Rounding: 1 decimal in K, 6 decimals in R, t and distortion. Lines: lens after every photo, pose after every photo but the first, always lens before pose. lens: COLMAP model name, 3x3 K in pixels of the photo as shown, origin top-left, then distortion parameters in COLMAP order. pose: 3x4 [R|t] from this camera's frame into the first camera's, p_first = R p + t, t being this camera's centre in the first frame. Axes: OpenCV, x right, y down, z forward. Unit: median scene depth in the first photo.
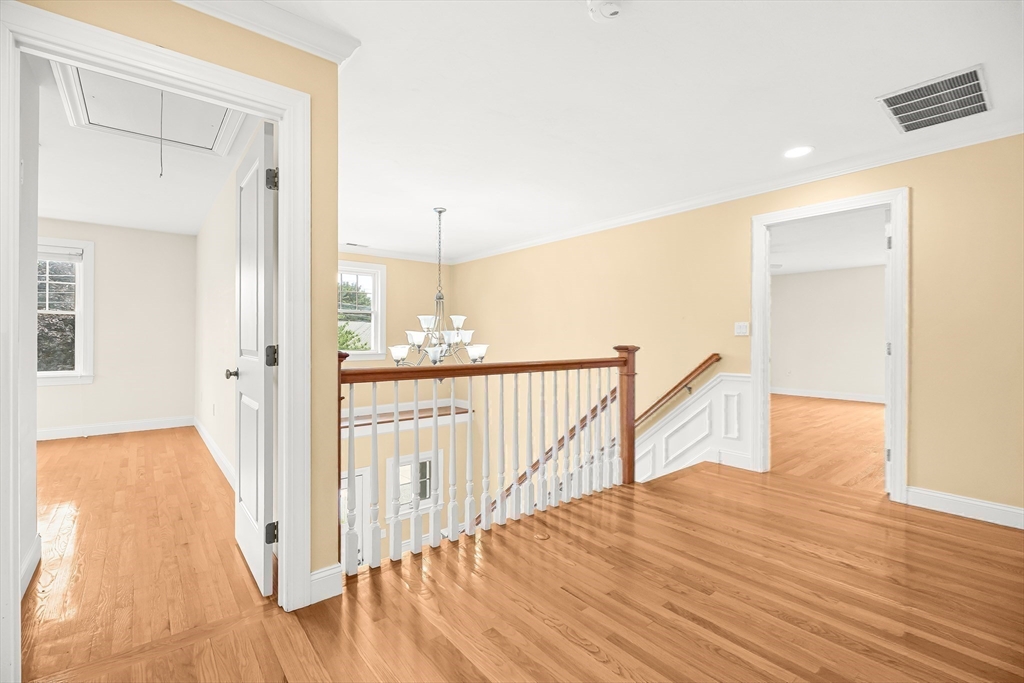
lens RADIAL K [[459.1, 0, 510.7], [0, 459.1, 329.0], [0, 0, 1]] dist [-0.002582, 0.000000]
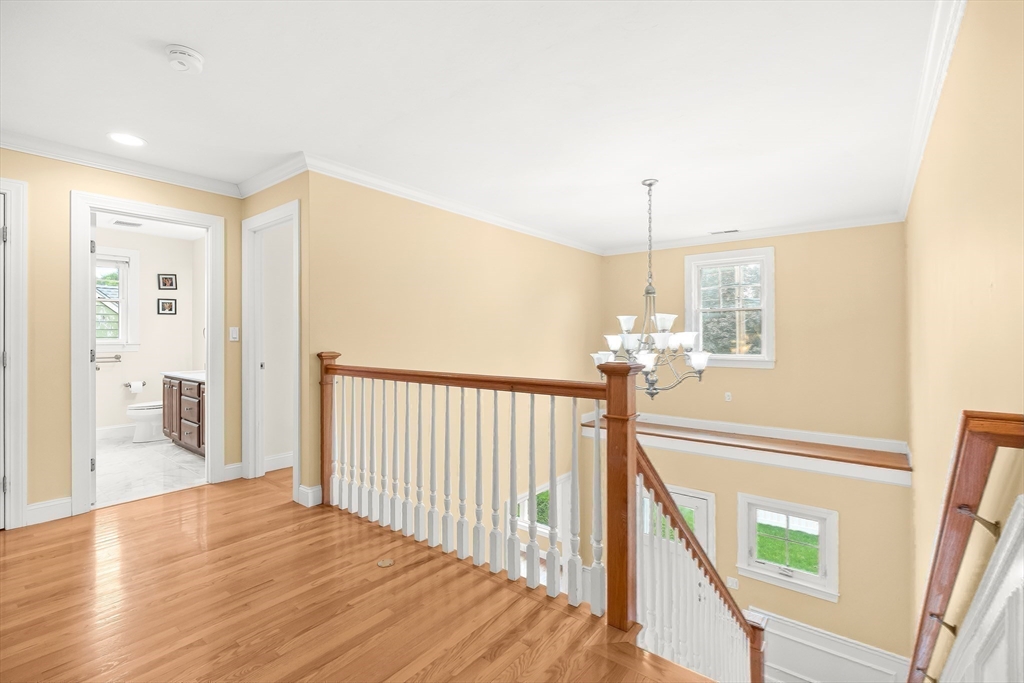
lens RADIAL K [[459.1, 0, 510.7], [0, 459.1, 329.0], [0, 0, 1]] dist [-0.002582, 0.000000]
pose [[0.226892, -0.006073, -0.973901, 0.607679], [0.004296, 0.999977, -0.005234, -0.002195], [0.973911, -0.002996, 0.226913, 0.625275]]
